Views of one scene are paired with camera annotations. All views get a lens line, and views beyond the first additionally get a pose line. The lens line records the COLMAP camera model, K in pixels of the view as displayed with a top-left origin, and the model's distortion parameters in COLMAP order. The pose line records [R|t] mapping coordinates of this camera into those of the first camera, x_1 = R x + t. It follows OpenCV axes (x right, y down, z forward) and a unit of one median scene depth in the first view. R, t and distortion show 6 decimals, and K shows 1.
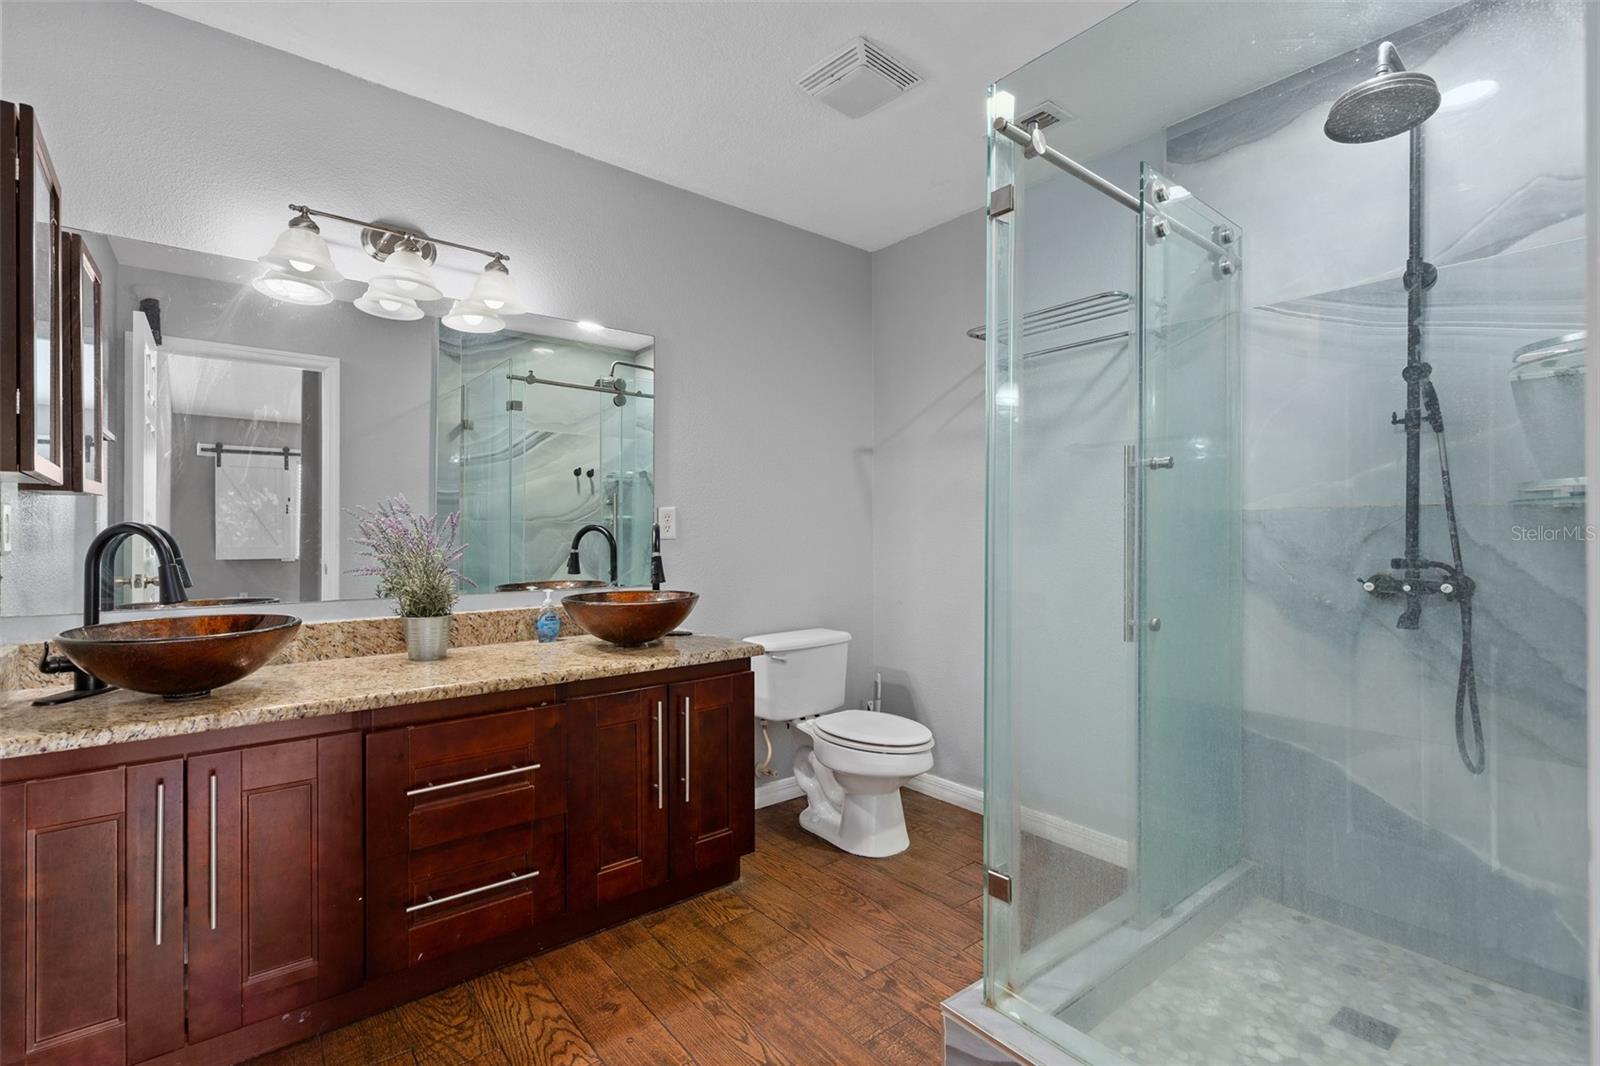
lens RADIAL K [[712.2, 0, 800.0], [0, 712.2, 533.0], [0, 0, 1]] dist [0.000255, 0.000393]
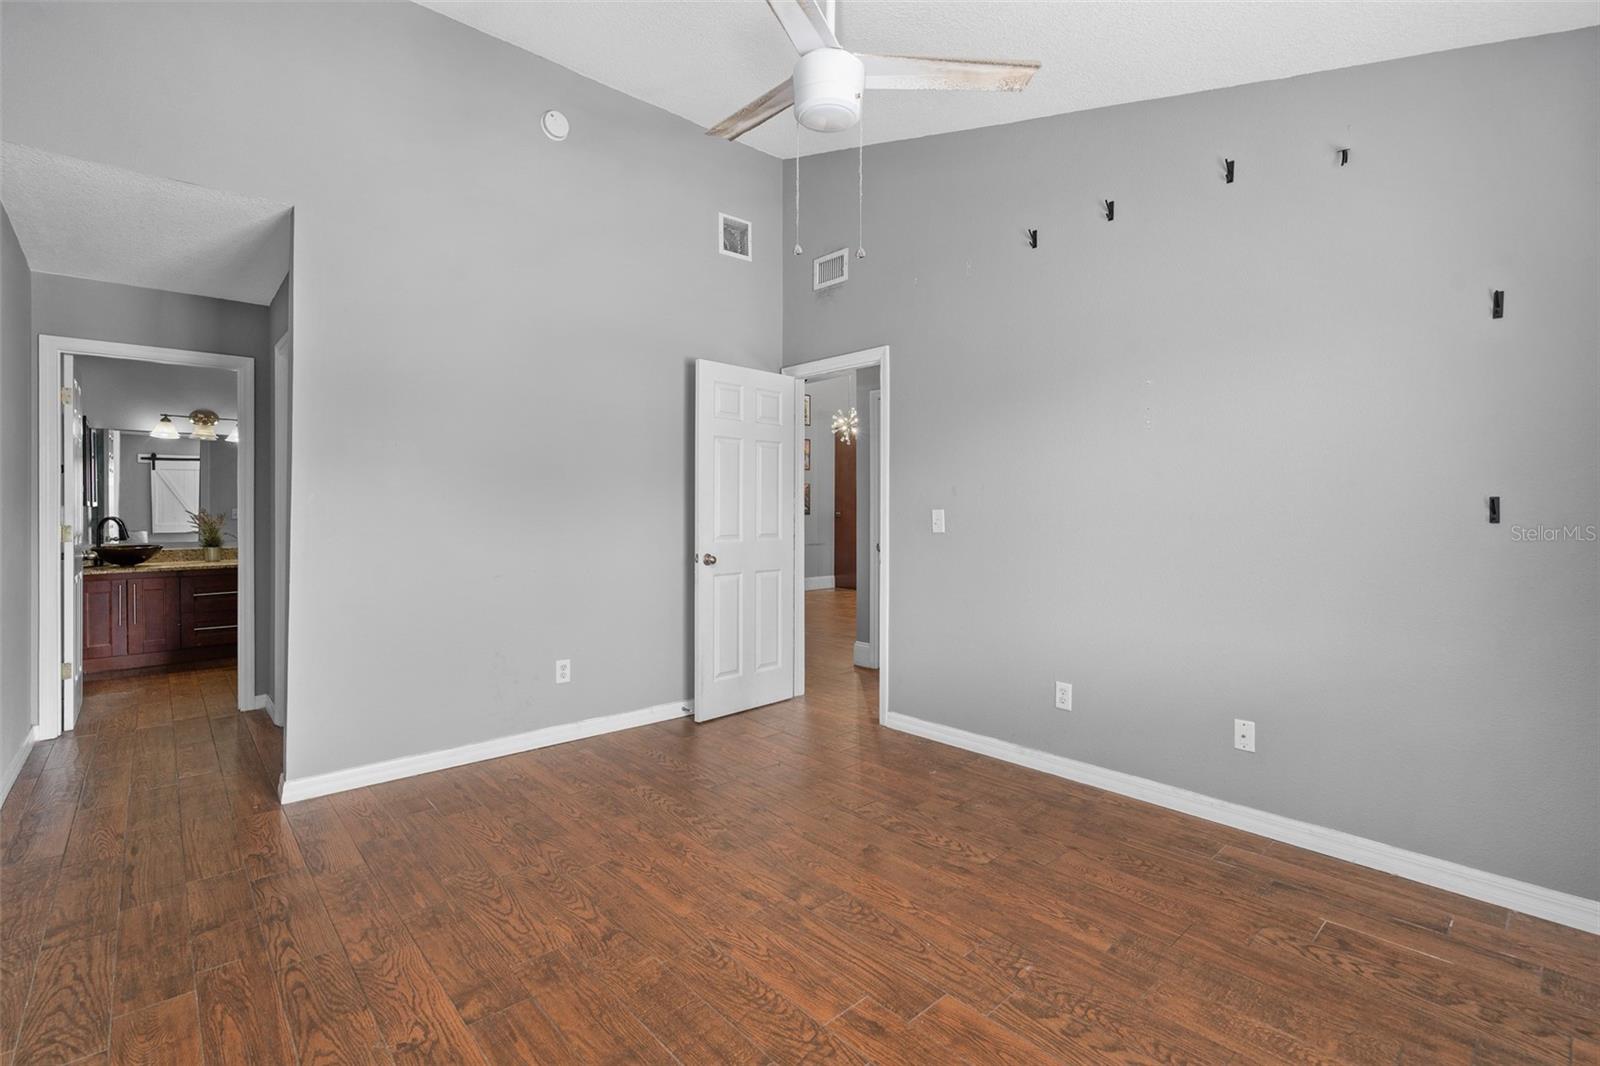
lens RADIAL K [[733.0, 0, 811.0], [0, 733.0, 513.4], [0, 0, 1]] dist [-0.001080, 0.000254]
pose [[0.999377, -0.002805, 0.035177, 2.025382], [0.002727, 0.999994, 0.002265, -0.025099], [-0.035183, -0.002167, 0.999379, -2.317487]]
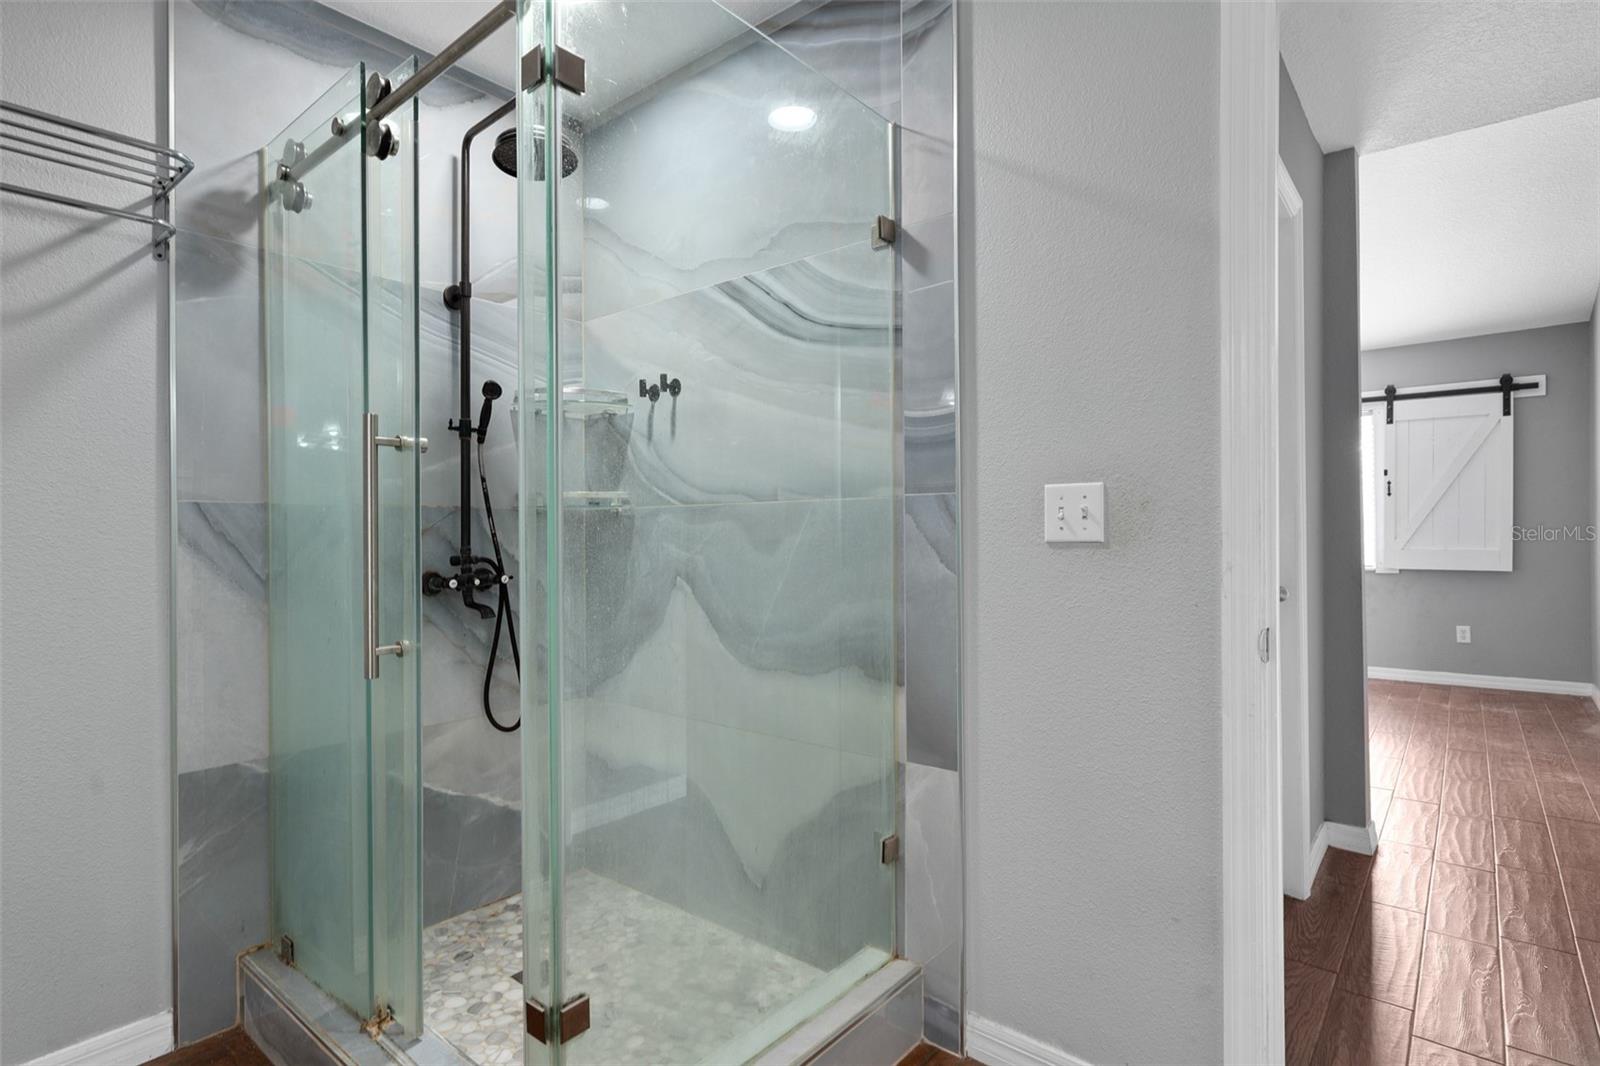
lens RADIAL K [[797.1, 0, 799.9], [0, 797.1, 539.4], [0, 0, 1]] dist [0.012681, 0.000128]
pose [[-0.170014, -0.012200, 0.985366, -0.442397], [0.008545, 0.999868, 0.013853, -0.001650], [-0.985405, 0.010775, -0.169887, 0.706800]]
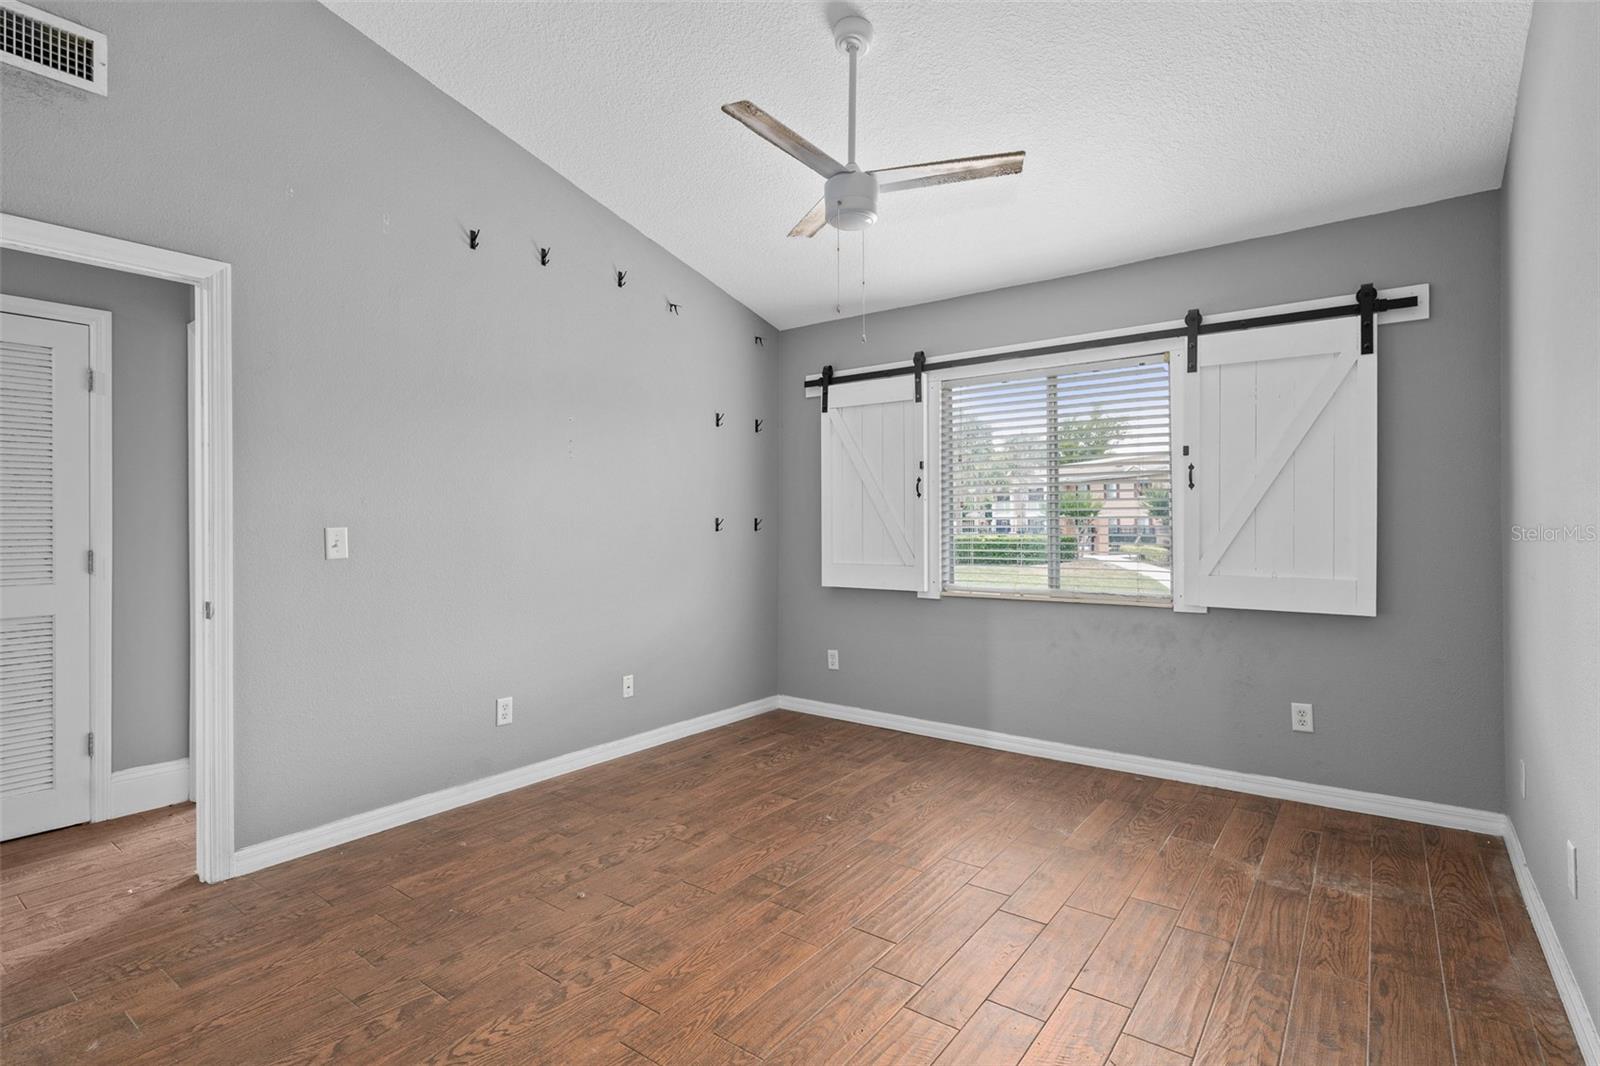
lens RADIAL K [[768.3, 0, 789.8], [0, 768.3, 529.9], [0, 0, 1]] dist [0.001447, 0.001081]
pose [[-0.208980, -0.010987, 0.977858, 0.691051], [0.005972, 0.999904, 0.012511, -0.039465], [-0.977902, 0.008454, -0.208895, -0.822874]]
